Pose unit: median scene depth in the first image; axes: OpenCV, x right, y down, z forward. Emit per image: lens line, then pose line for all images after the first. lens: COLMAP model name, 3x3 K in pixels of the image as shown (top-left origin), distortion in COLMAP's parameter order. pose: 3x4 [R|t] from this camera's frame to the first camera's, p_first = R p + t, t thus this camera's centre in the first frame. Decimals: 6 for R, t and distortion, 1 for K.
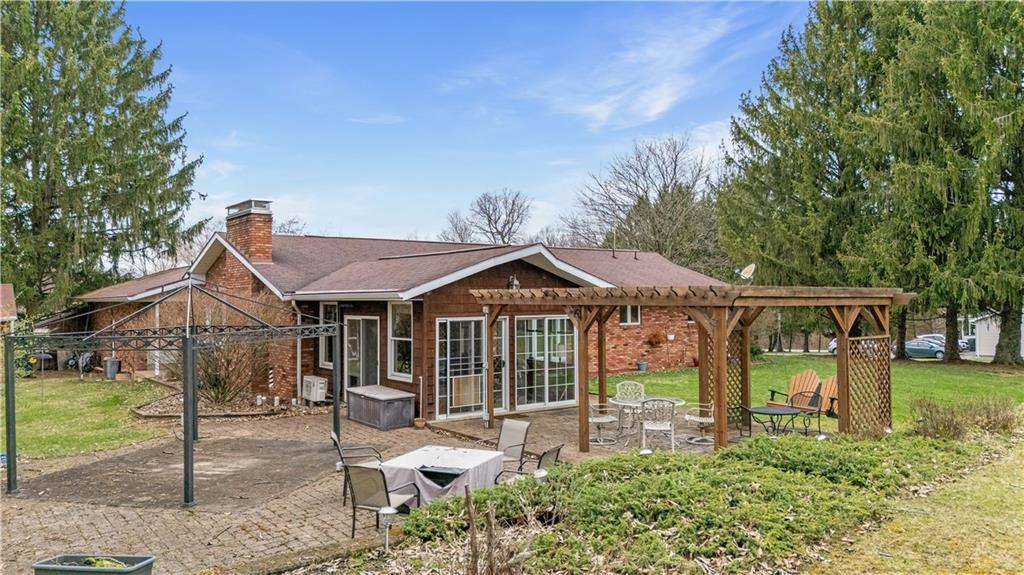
lens RADIAL K [[759.3, 0, 512.0], [0, 759.3, 287.5], [0, 0, 1]] dist [0.063427, -0.053812]
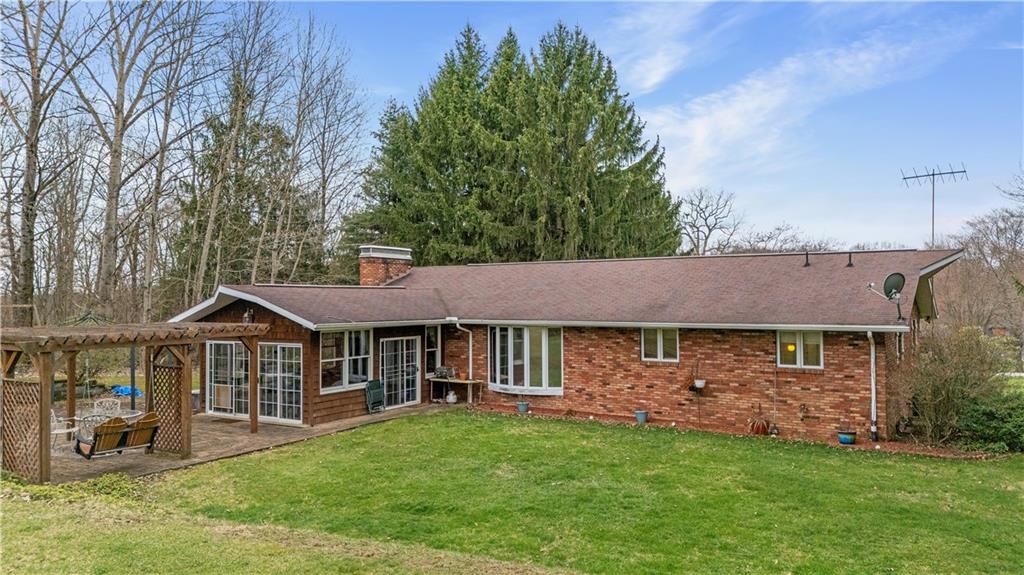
lens RADIAL K [[759.3, 0, 512.0], [0, 759.3, 287.5], [0, 0, 1]] dist [0.063427, -0.053812]
pose [[0.361915, -0.002137, -0.932209, 0.152955], [0.018187, 0.999823, 0.004768, -0.006122], [0.932034, -0.018679, 0.361889, 0.107396]]
